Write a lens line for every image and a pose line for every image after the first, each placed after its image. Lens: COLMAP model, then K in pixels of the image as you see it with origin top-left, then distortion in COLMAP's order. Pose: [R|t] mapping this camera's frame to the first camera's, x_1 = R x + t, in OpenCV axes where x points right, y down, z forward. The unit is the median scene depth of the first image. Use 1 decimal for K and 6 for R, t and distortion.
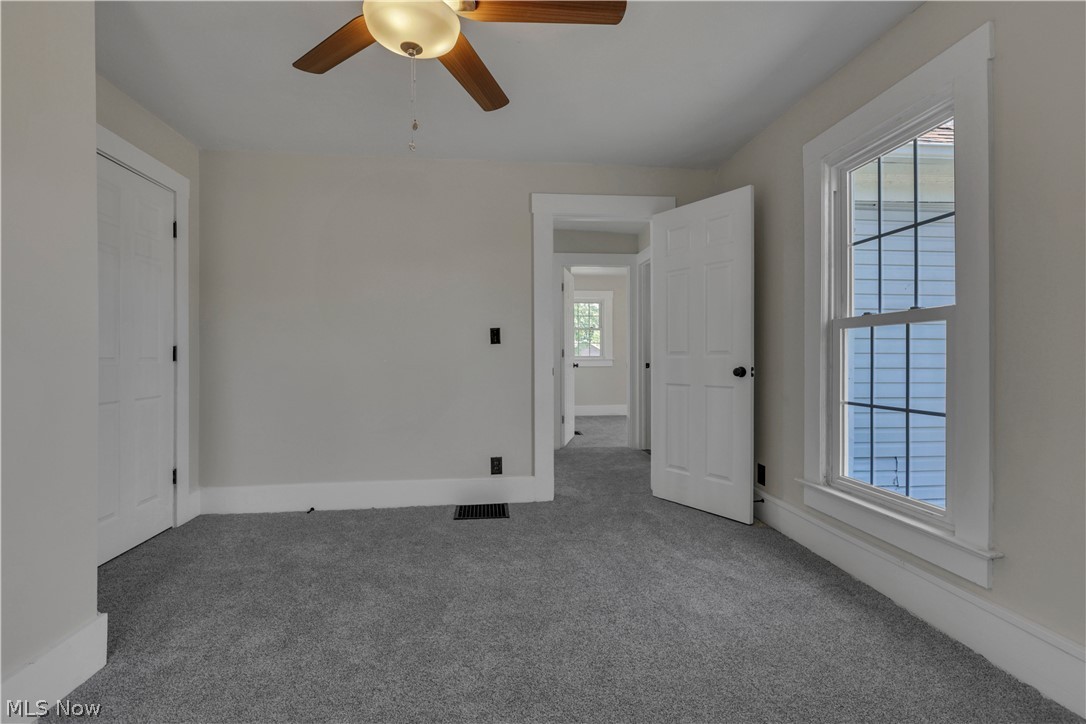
lens RADIAL K [[493.5, 0, 532.3], [0, 493.5, 355.9], [0, 0, 1]] dist [-0.002863, 0.011191]
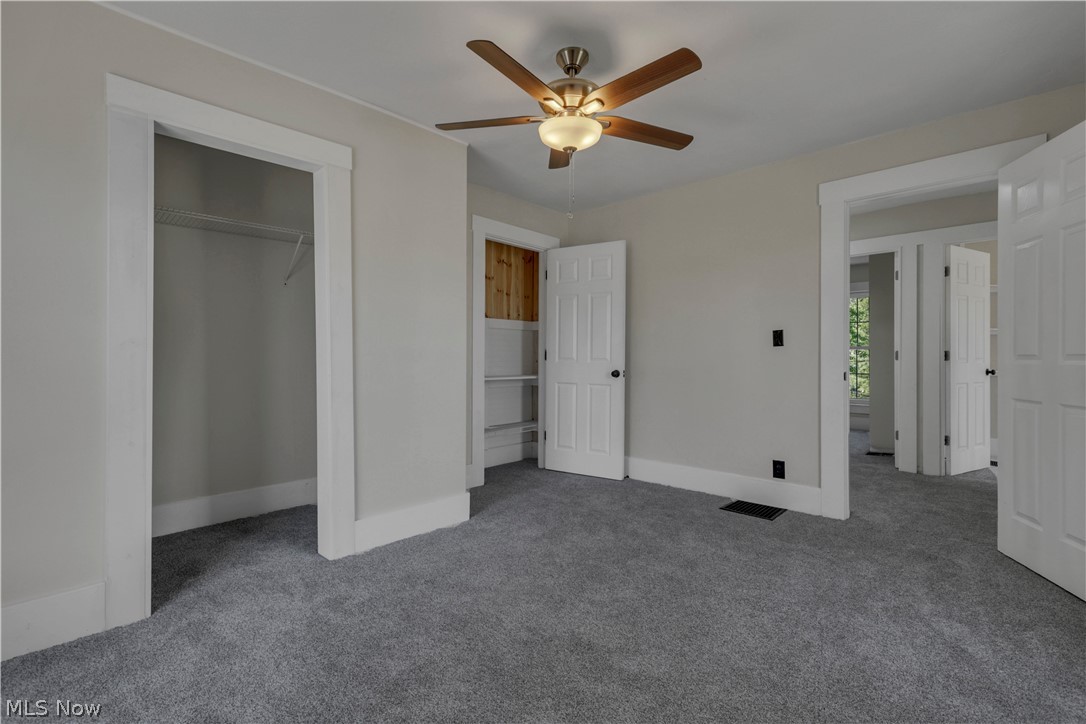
lens RADIAL K [[493.5, 0, 532.3], [0, 493.5, 355.9], [0, 0, 1]] dist [-0.002863, 0.011191]
pose [[0.641547, 0.006236, -0.767058, 0.471006], [-0.005493, 0.999979, 0.003535, -0.007025], [0.767064, 0.001945, 0.641568, -0.016141]]
